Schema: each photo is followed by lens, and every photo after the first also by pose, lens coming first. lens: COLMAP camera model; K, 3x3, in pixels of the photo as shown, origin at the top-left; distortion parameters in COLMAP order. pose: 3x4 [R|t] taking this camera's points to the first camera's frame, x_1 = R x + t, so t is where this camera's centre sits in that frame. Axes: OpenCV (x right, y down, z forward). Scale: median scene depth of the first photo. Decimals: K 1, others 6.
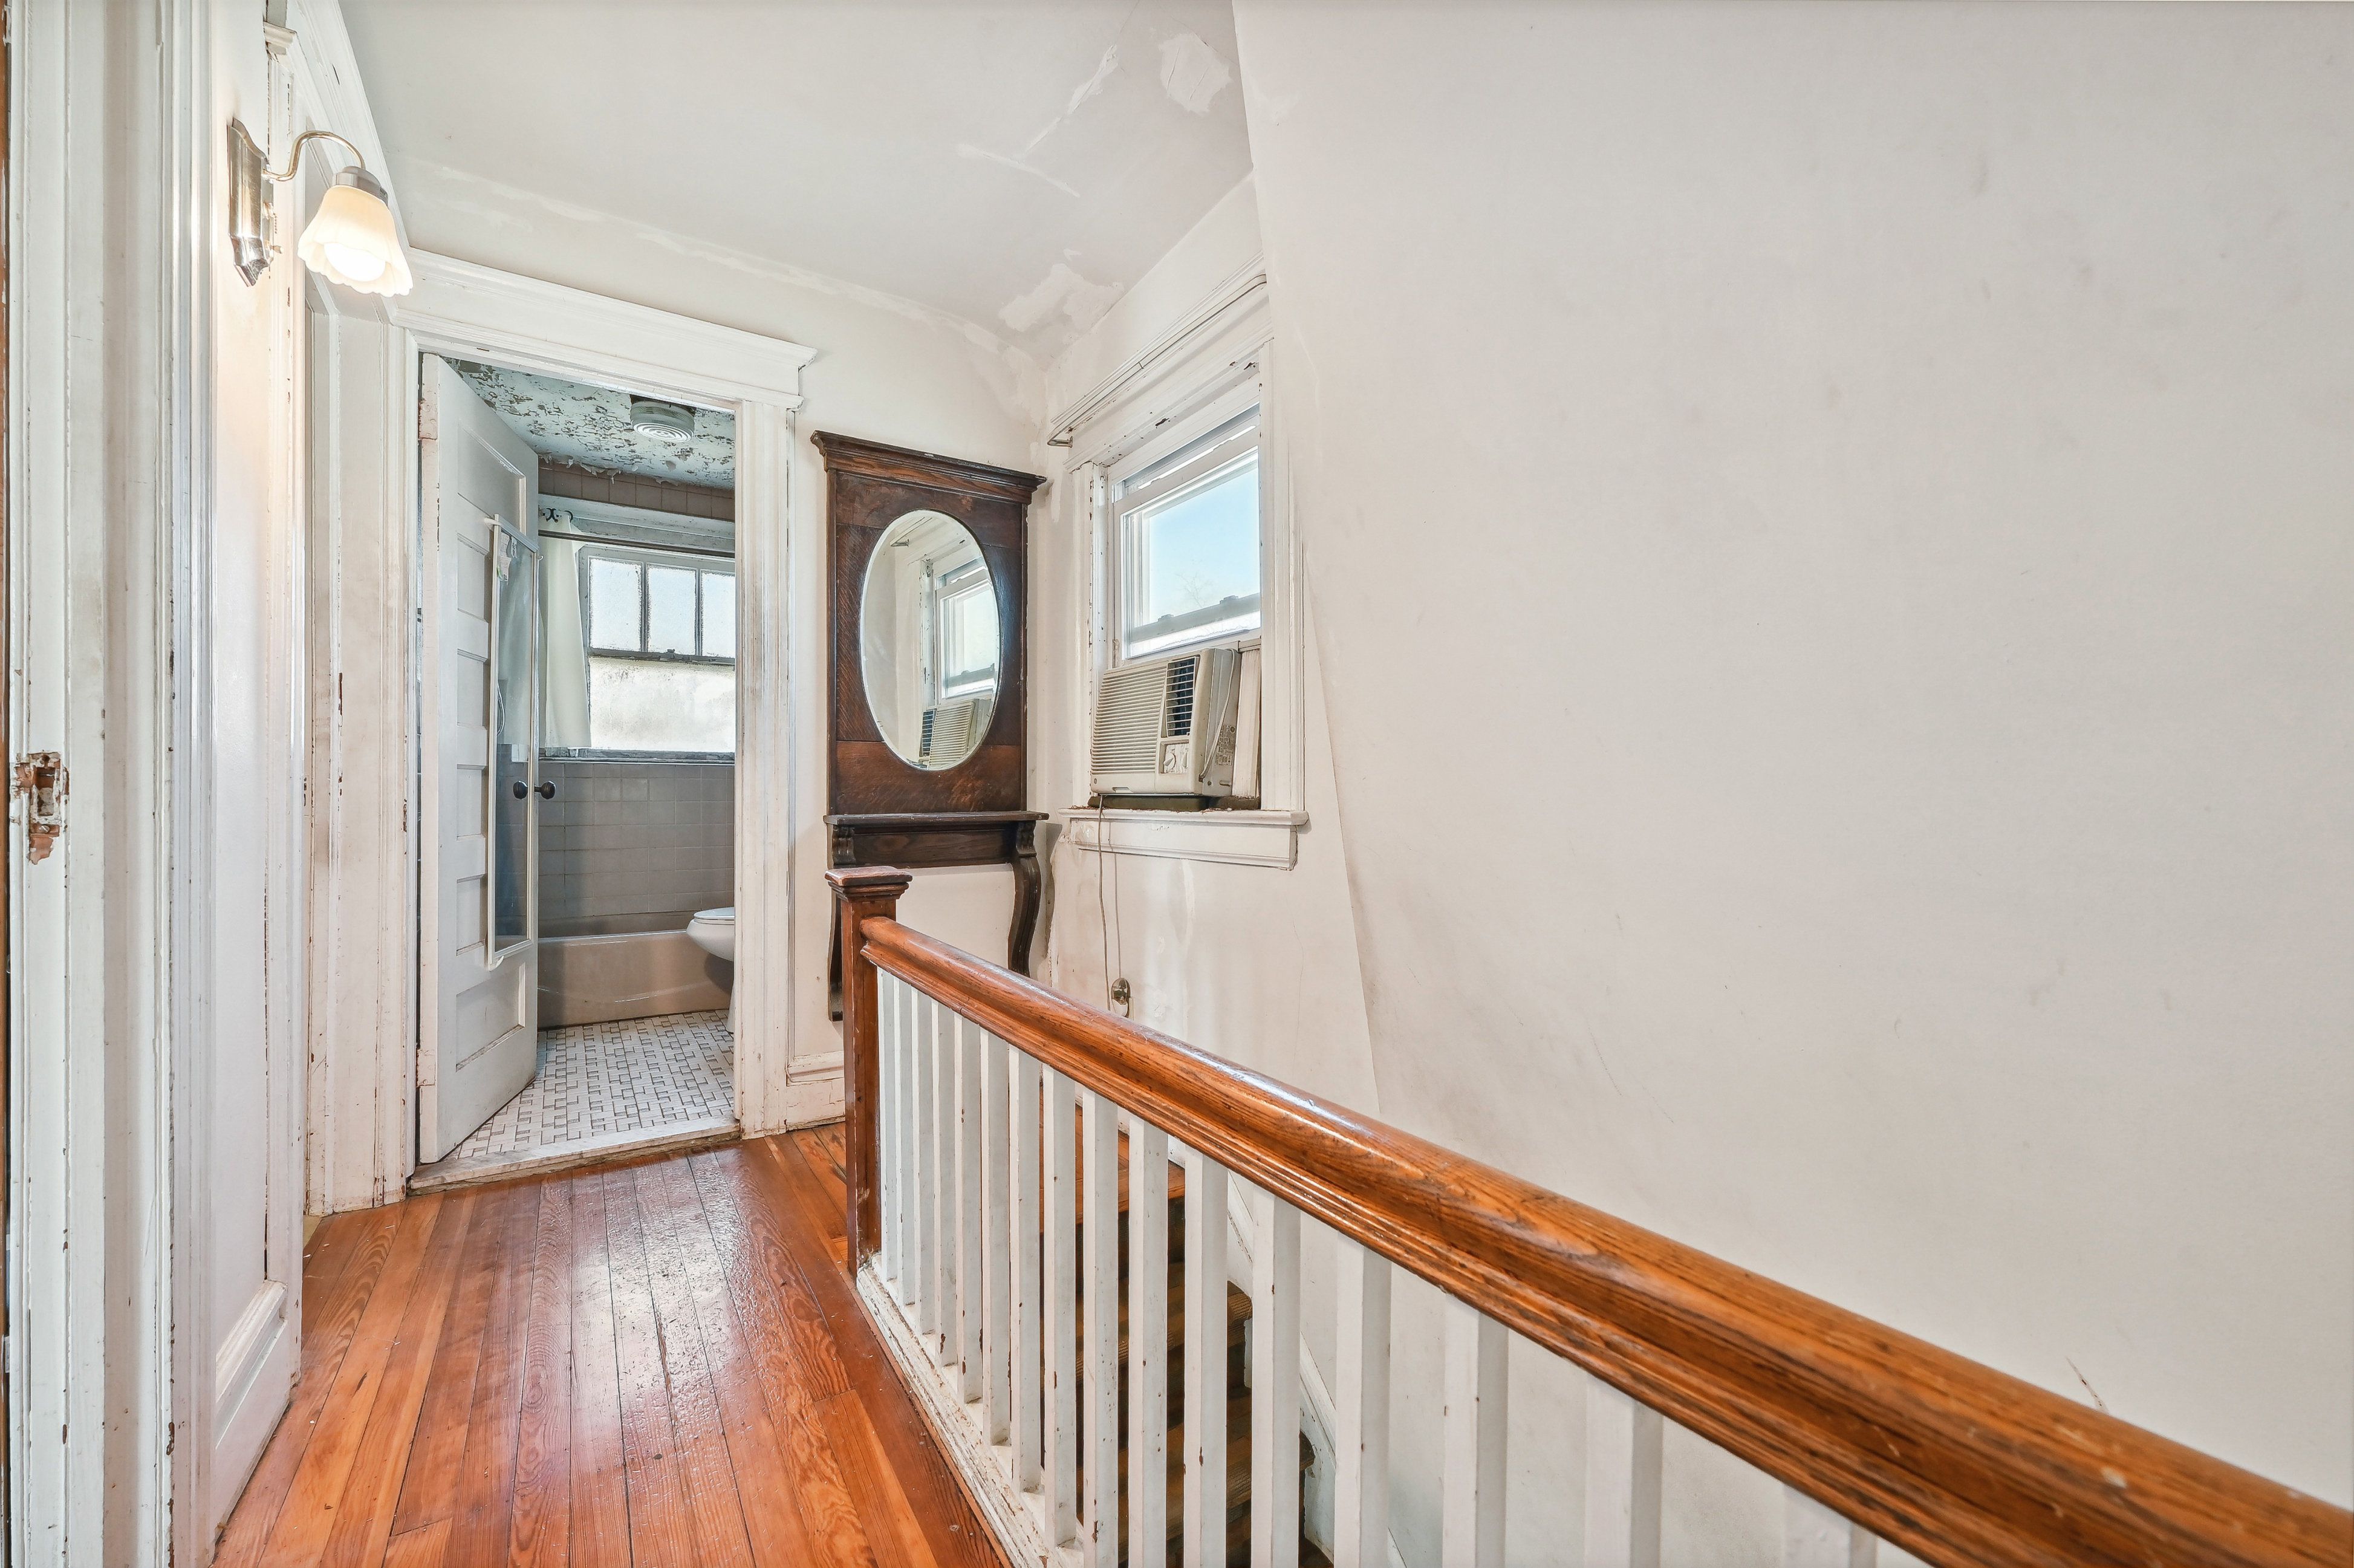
lens RADIAL K [[946.2, 0, 1177.0], [0, 946.2, 784.0], [0, 0, 1]] dist [0.001147, 0.000037]
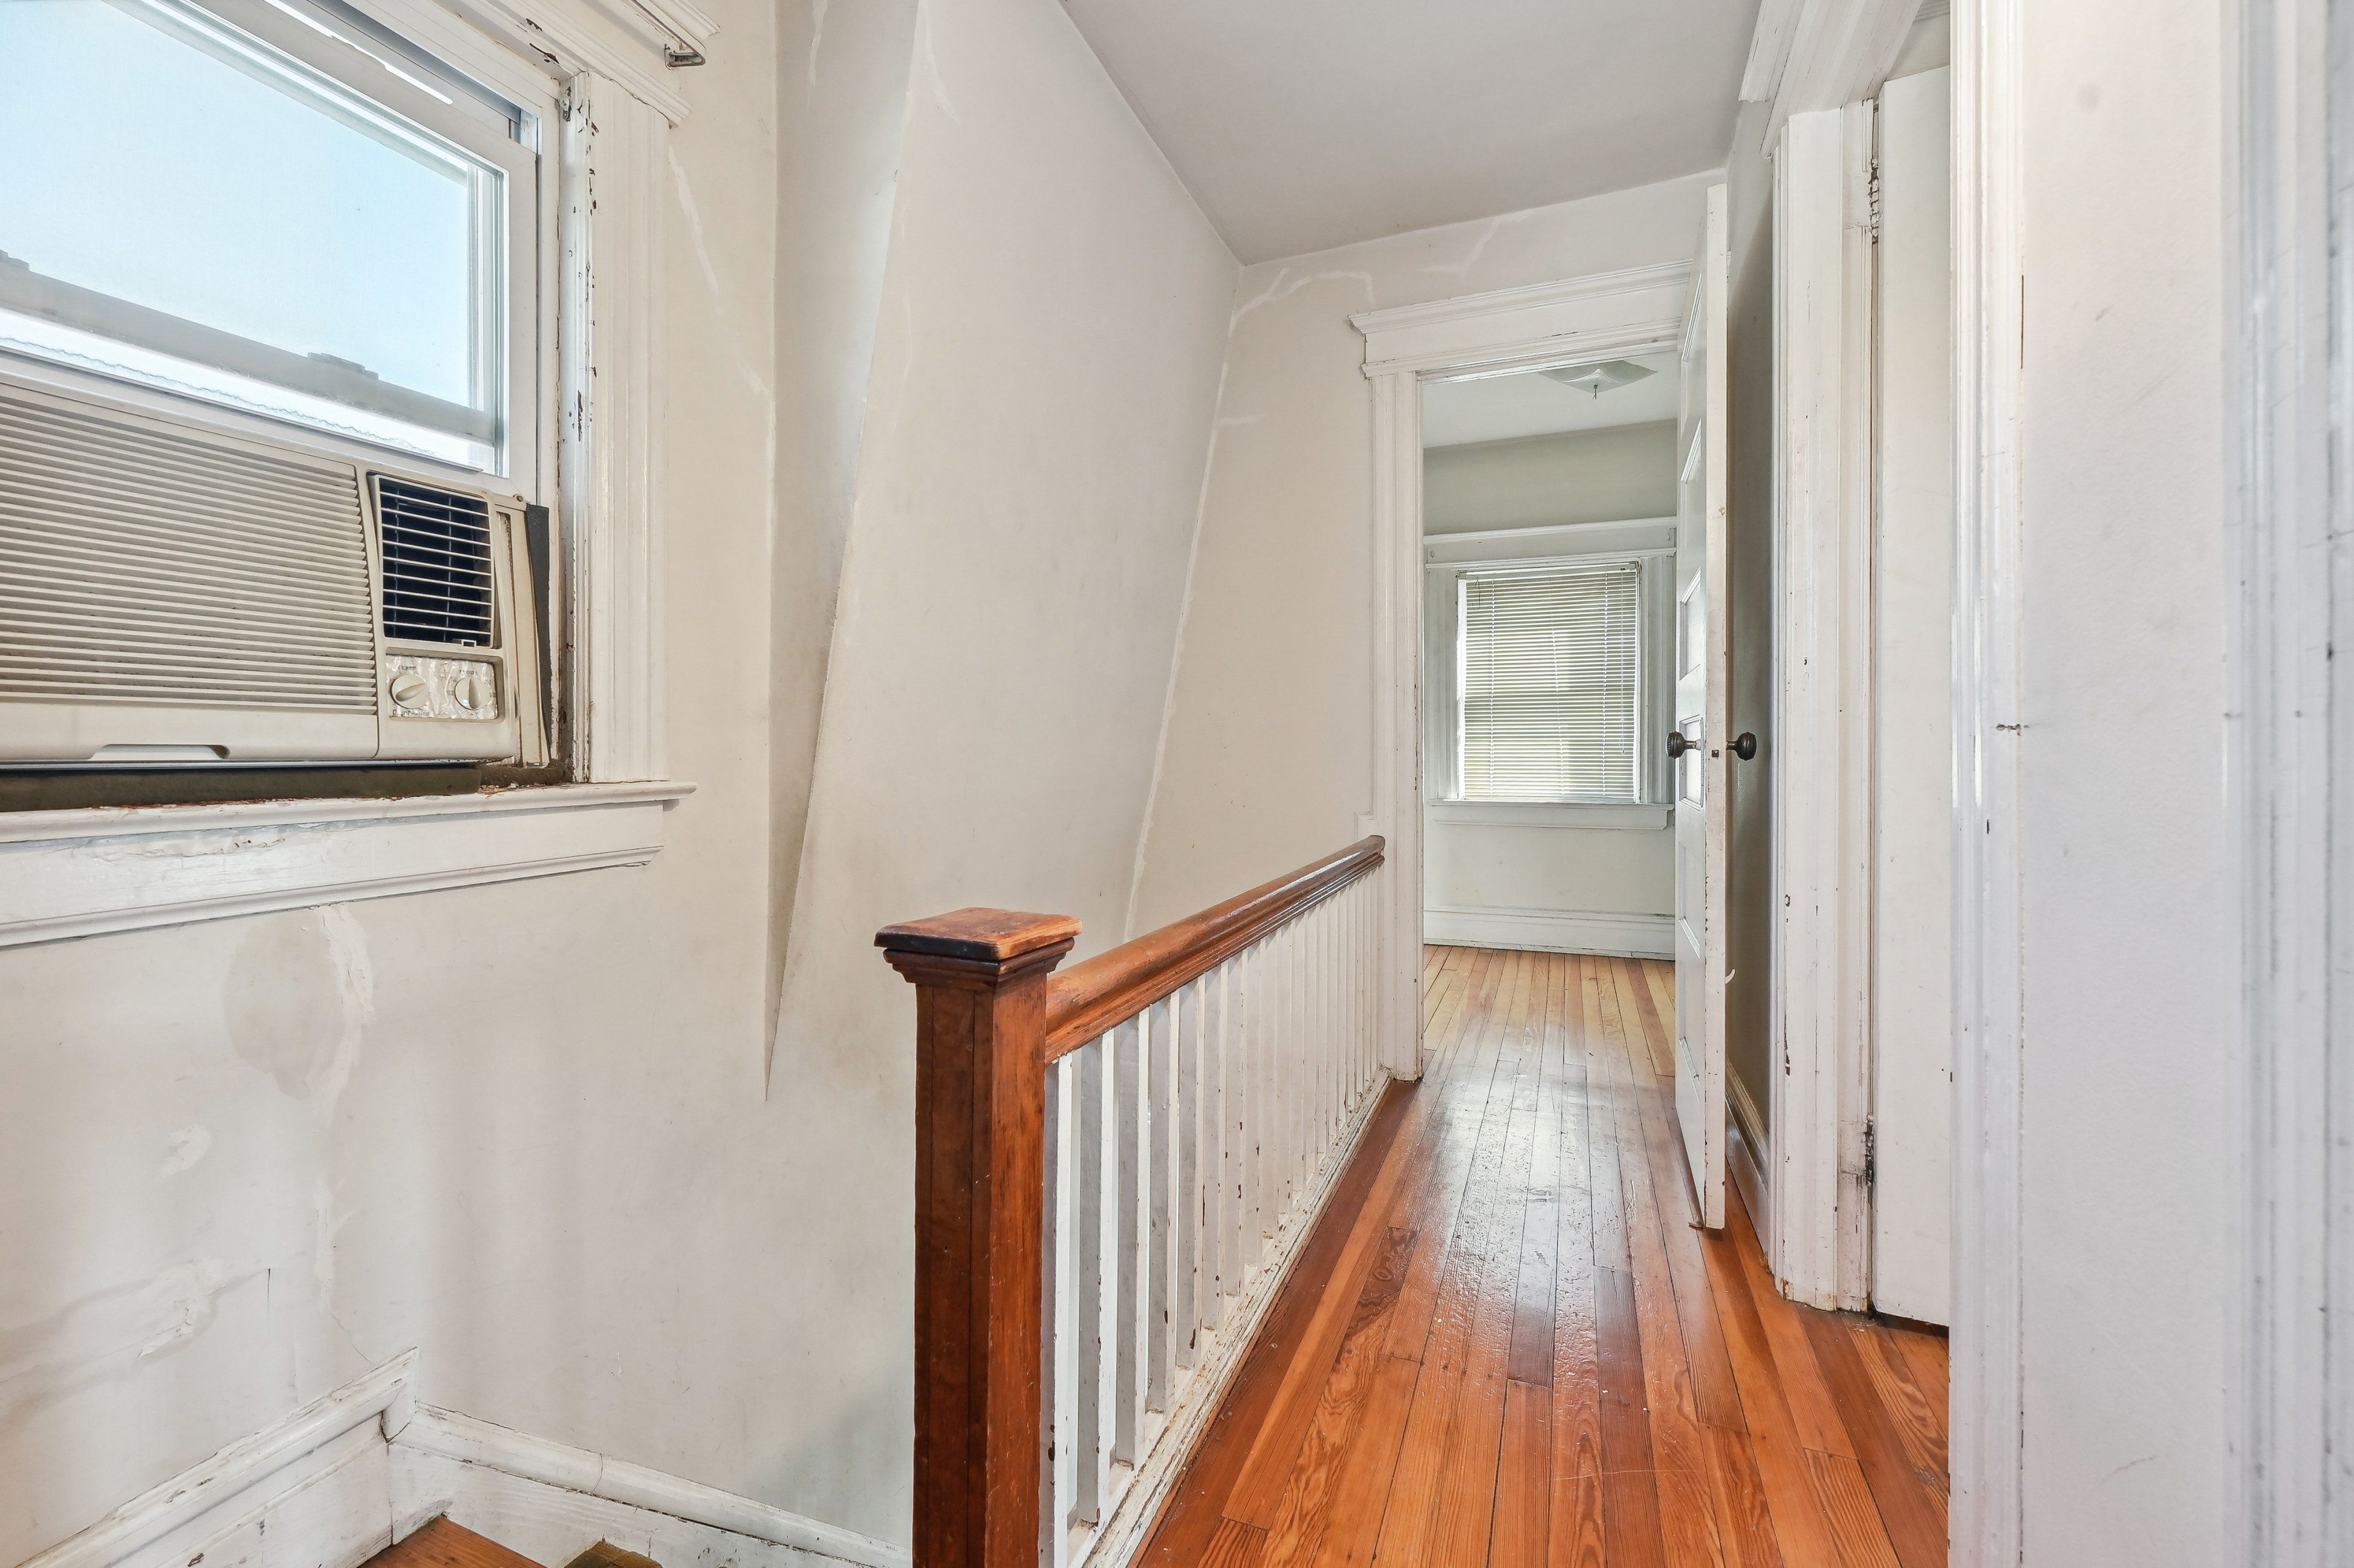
lens RADIAL K [[959.7, 0, 1183.0], [0, 959.7, 754.9], [0, 0, 1]] dist [0.000299, 0.000007]
pose [[-0.581378, -0.006823, 0.813605, -0.647448], [-0.009771, 0.999951, 0.001404, 0.002841], [-0.813575, -0.007133, -0.581416, 1.000186]]
